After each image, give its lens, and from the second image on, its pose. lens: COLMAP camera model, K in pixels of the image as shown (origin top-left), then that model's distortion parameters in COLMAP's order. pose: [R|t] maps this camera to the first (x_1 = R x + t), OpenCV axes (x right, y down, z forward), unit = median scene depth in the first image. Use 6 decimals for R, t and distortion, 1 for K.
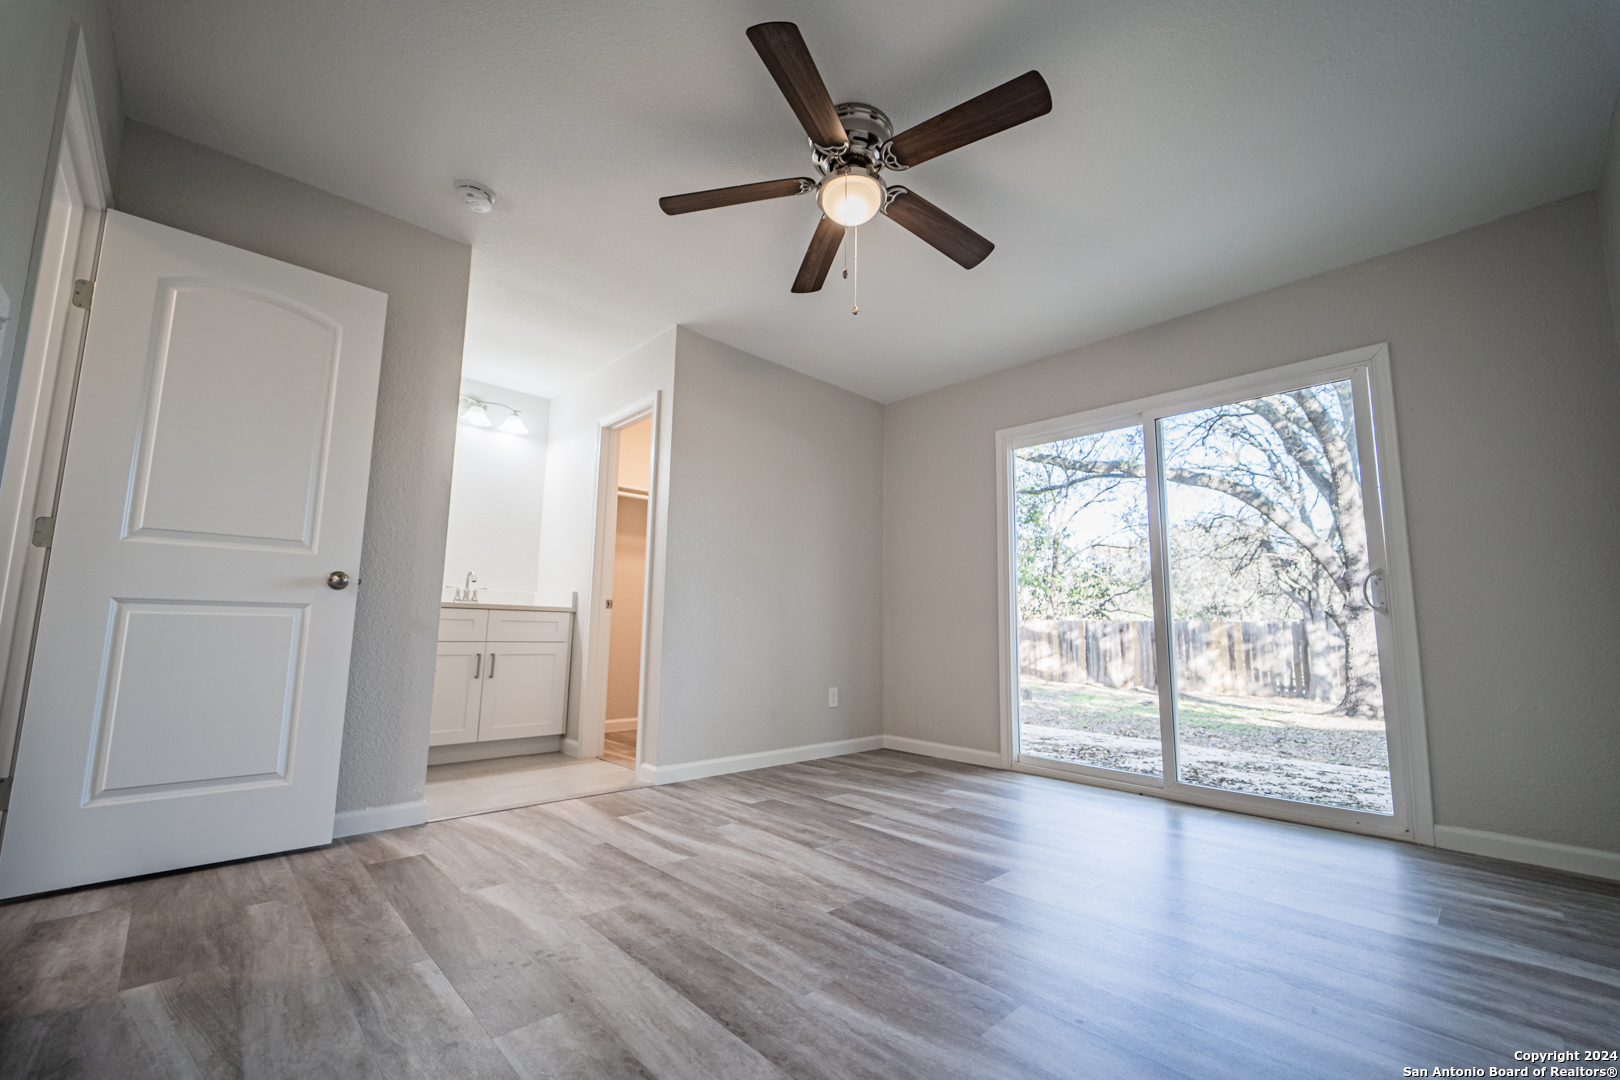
lens RADIAL K [[654.7, 0, 803.0], [0, 654.7, 546.9], [0, 0, 1]] dist [-0.007458, -0.000233]
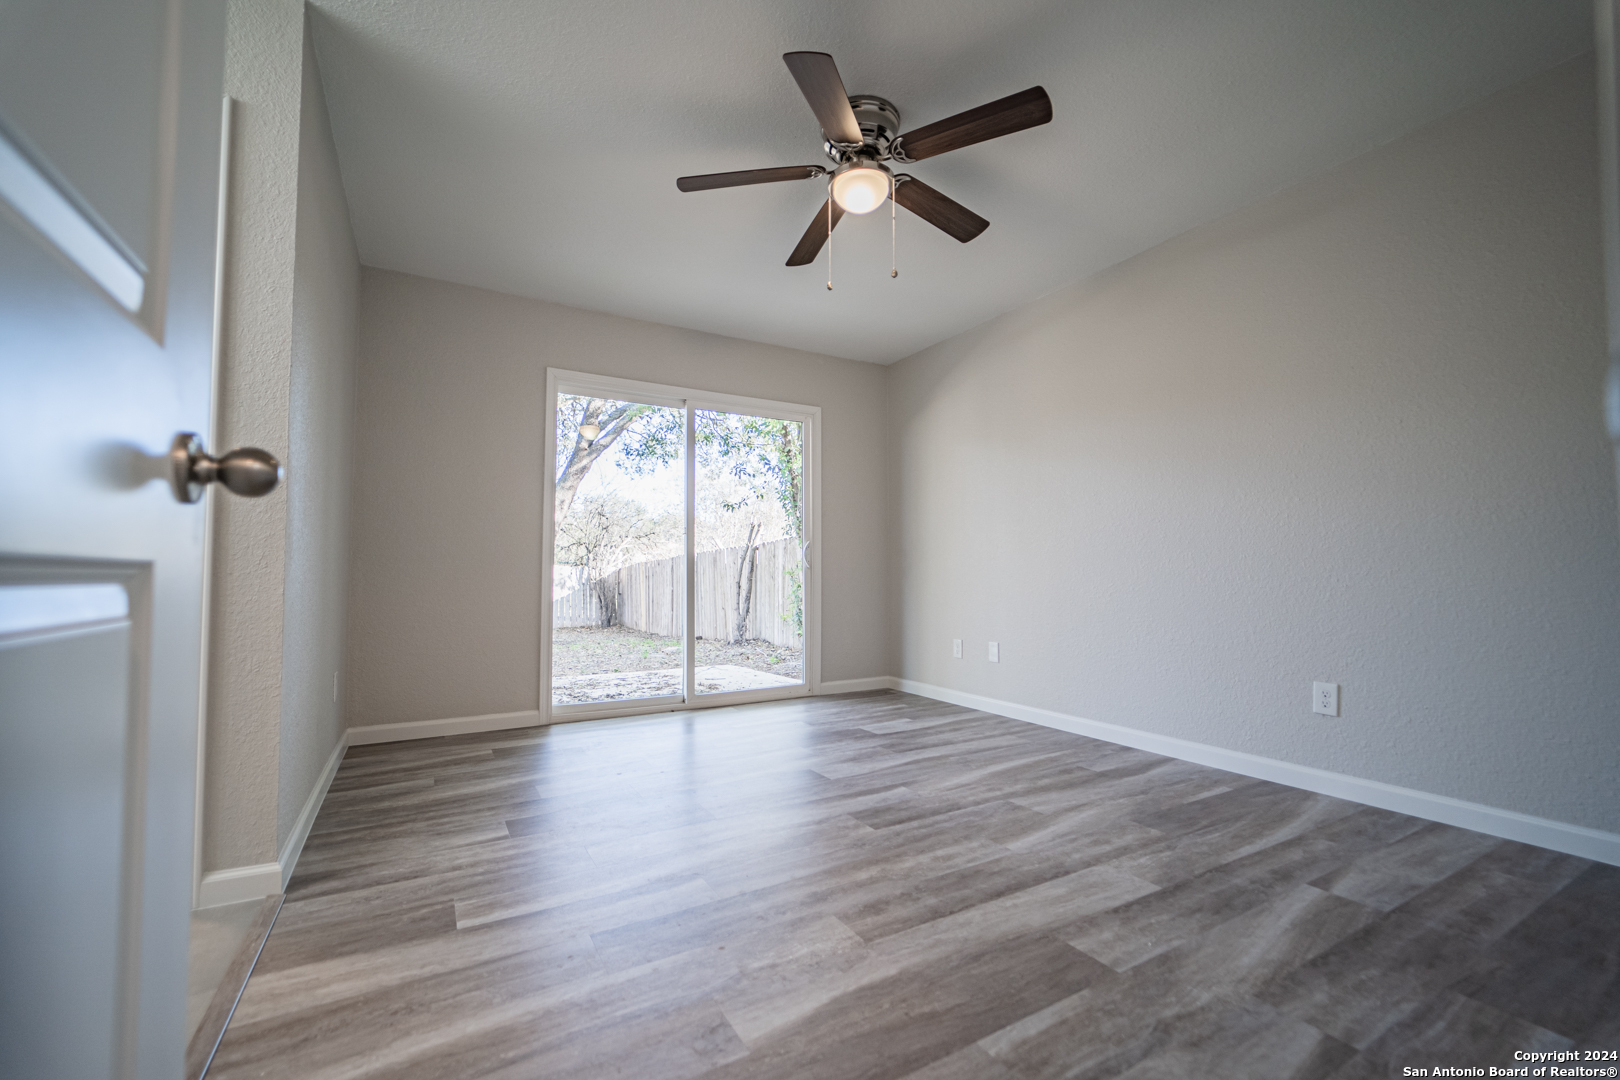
lens RADIAL K [[661.1, 0, 798.2], [0, 661.1, 546.0], [0, 0, 1]] dist [-0.003254, -0.000445]
pose [[0.236594, 0.025168, 0.971283, -0.964743], [-0.114497, 0.993421, 0.002149, 0.057563], [-0.964839, -0.111717, 0.237919, 0.757996]]
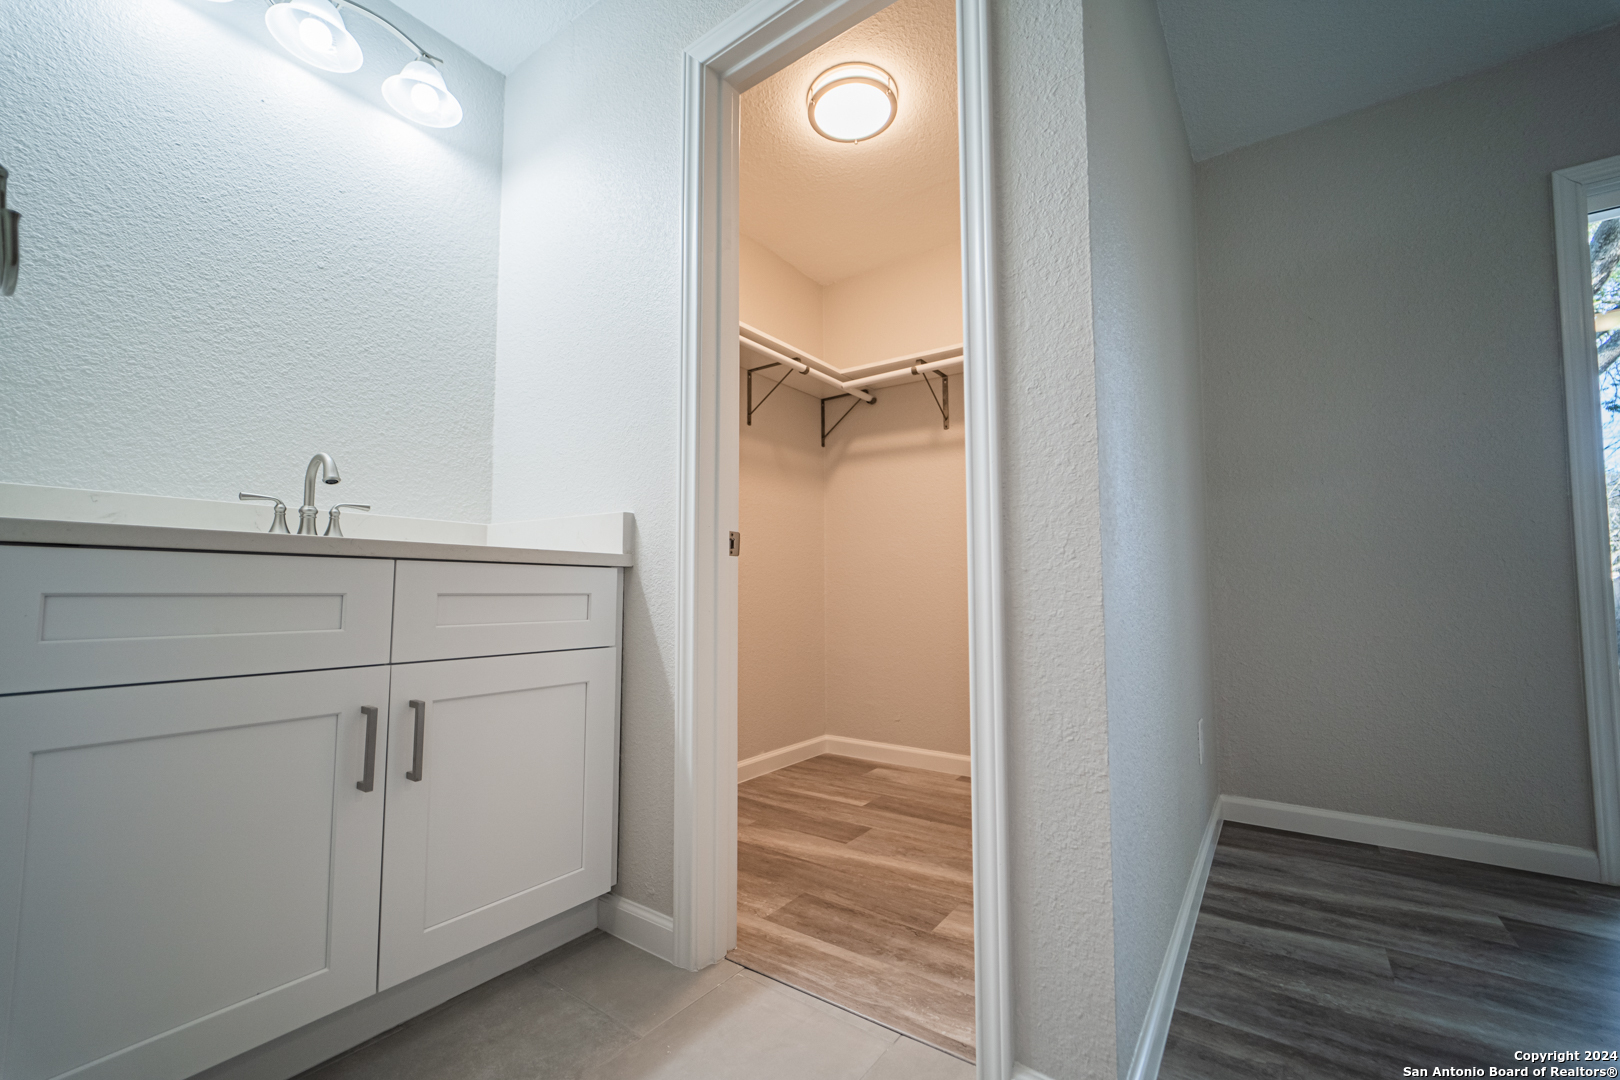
lens RADIAL K [[657.1, 0, 806.6], [0, 657.1, 548.7], [0, 0, 1]] dist [-0.002748, 0.000150]
pose [[0.981567, -0.008094, 0.190947, -0.611423], [-0.003799, 0.998079, 0.061837, 0.123792], [-0.191080, -0.061422, 0.979651, 1.153905]]
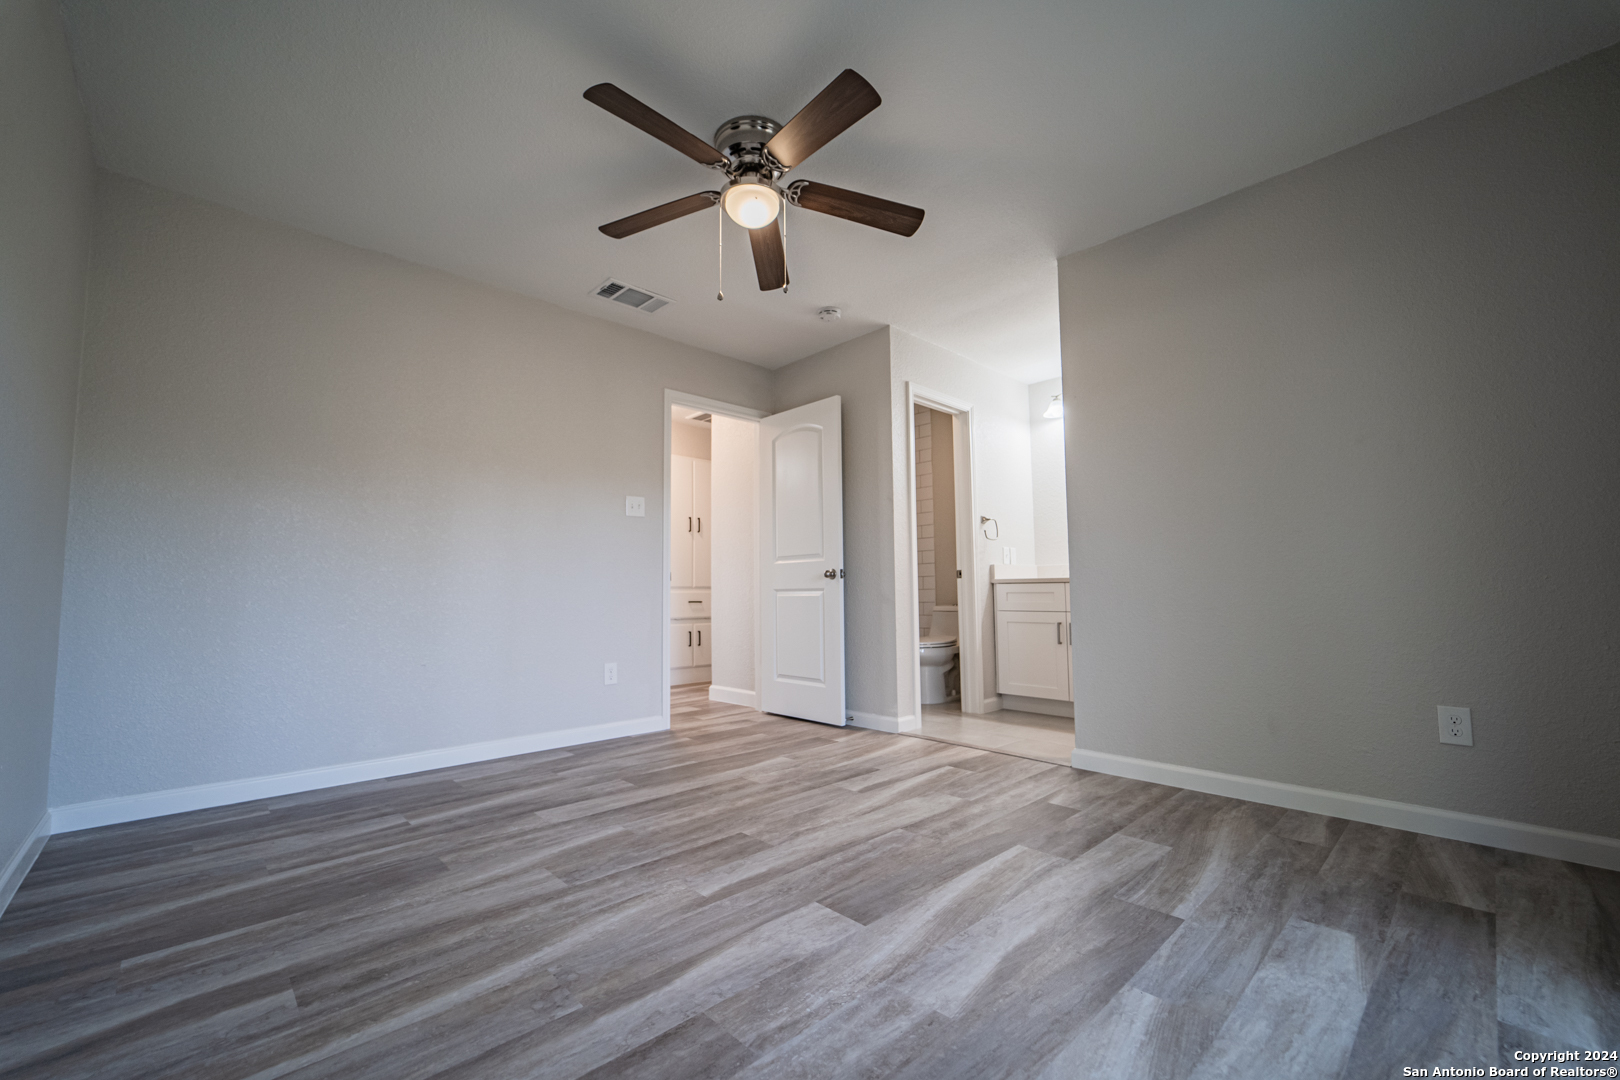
lens RADIAL K [[649.5, 0, 807.8], [0, 649.5, 549.1], [0, 0, 1]] dist [-0.010363, -0.000183]
pose [[0.007148, -0.090769, -0.995846, 1.064806], [0.130957, 0.987380, -0.089057, 0.138723], [0.991362, -0.129777, 0.018945, 0.973820]]
